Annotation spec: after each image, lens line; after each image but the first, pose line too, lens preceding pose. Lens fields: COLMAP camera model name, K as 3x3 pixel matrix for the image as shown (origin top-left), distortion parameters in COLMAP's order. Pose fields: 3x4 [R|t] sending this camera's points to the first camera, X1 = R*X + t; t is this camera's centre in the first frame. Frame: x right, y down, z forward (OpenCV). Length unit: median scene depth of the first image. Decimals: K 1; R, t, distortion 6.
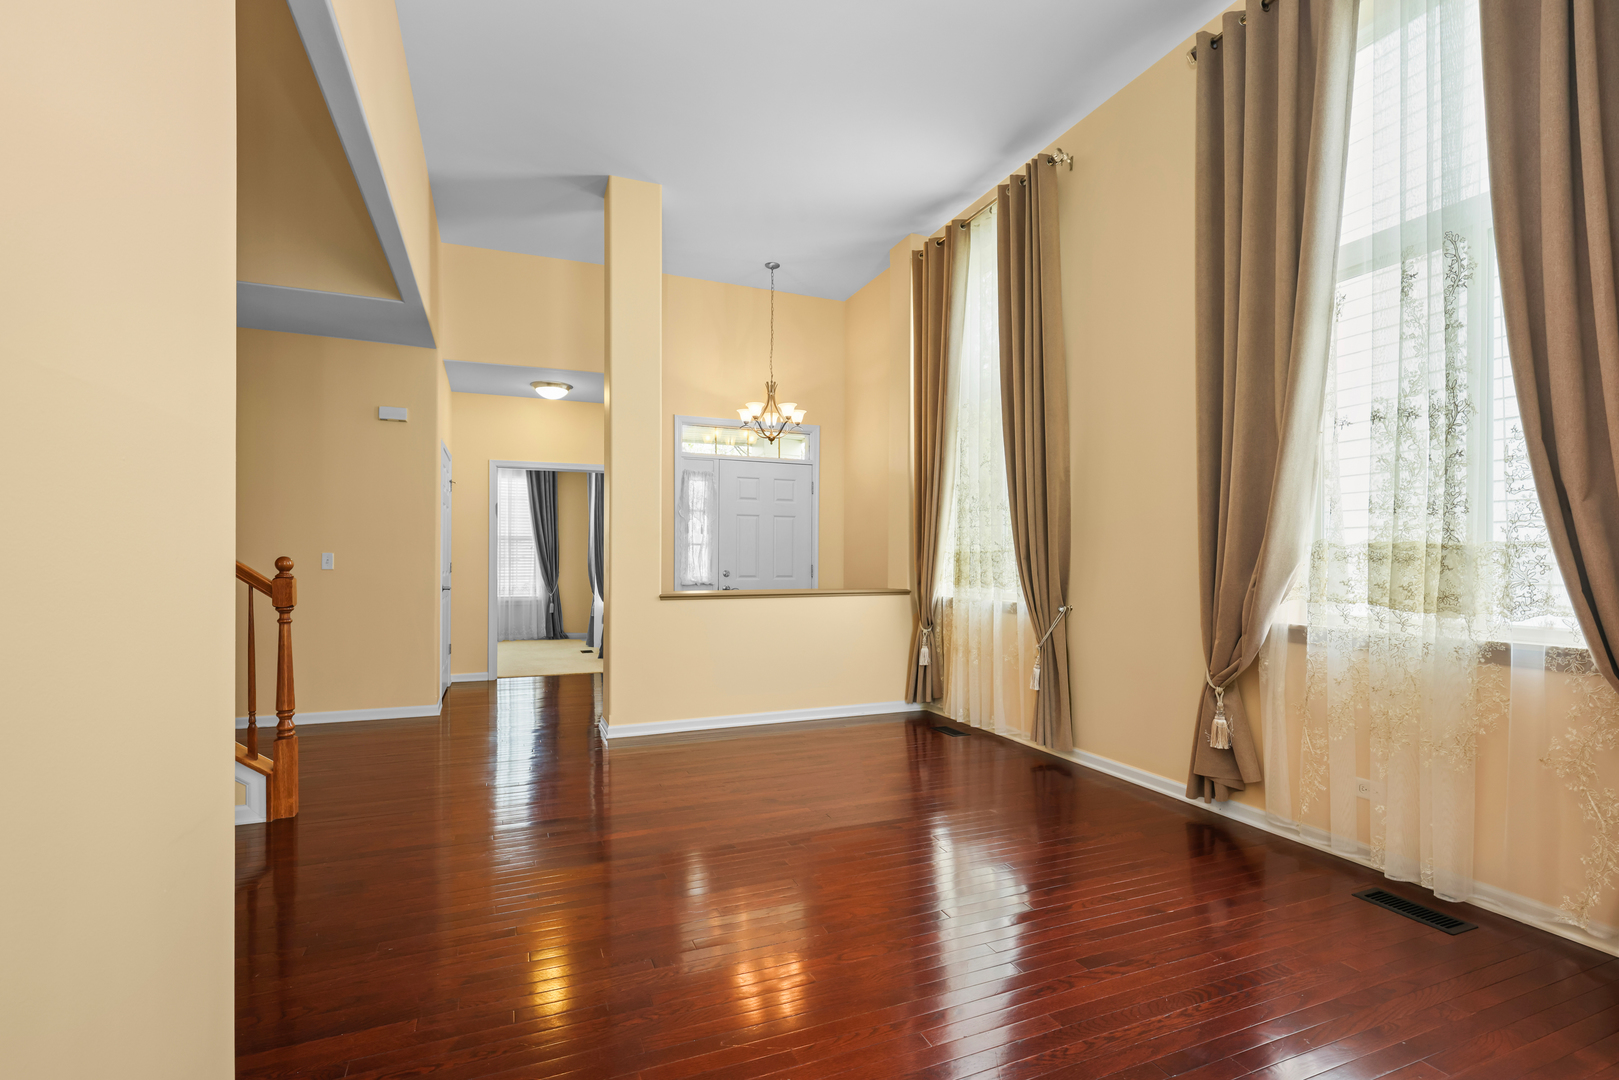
lens RADIAL K [[735.6, 0, 803.1], [0, 735.6, 554.2], [0, 0, 1]] dist [-0.000379, 0.000595]
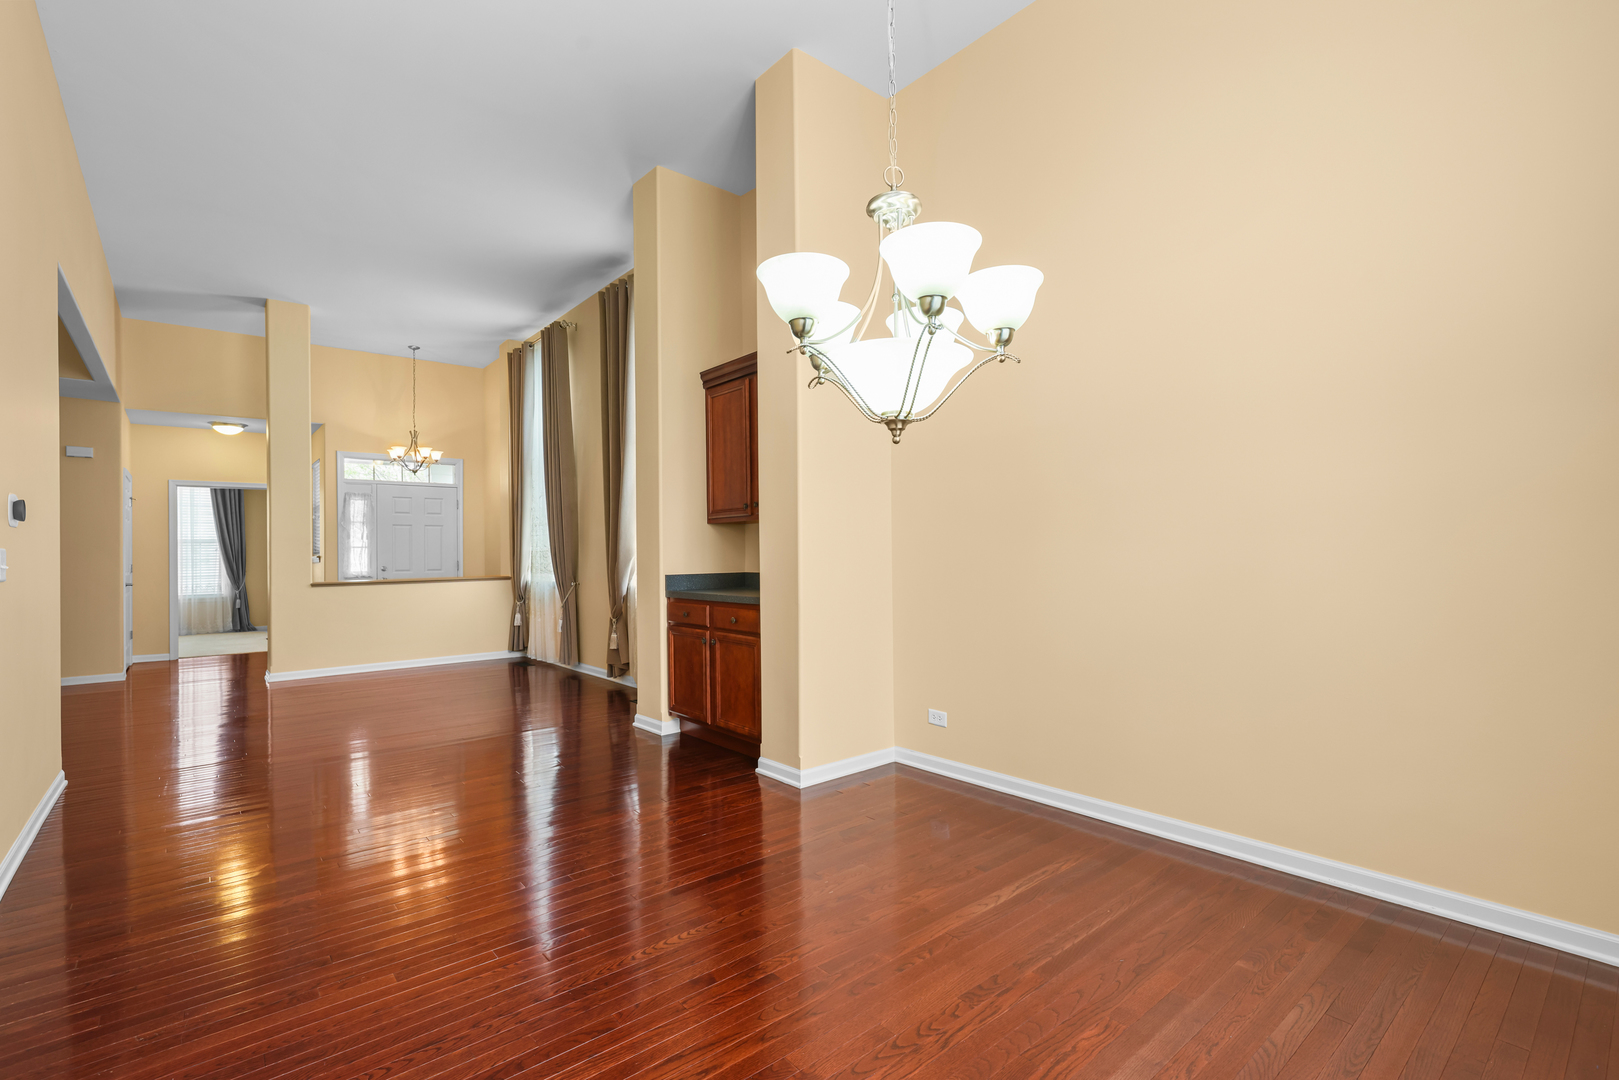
lens RADIAL K [[735.6, 0, 801.5], [0, 735.6, 546.9], [0, 0, 1]] dist [-0.000379, 0.000595]
pose [[0.952880, -0.010345, 0.303170, 0.223145], [0.011038, 0.999939, -0.000574, -0.004214], [-0.303145, 0.003894, 0.952936, -0.532092]]
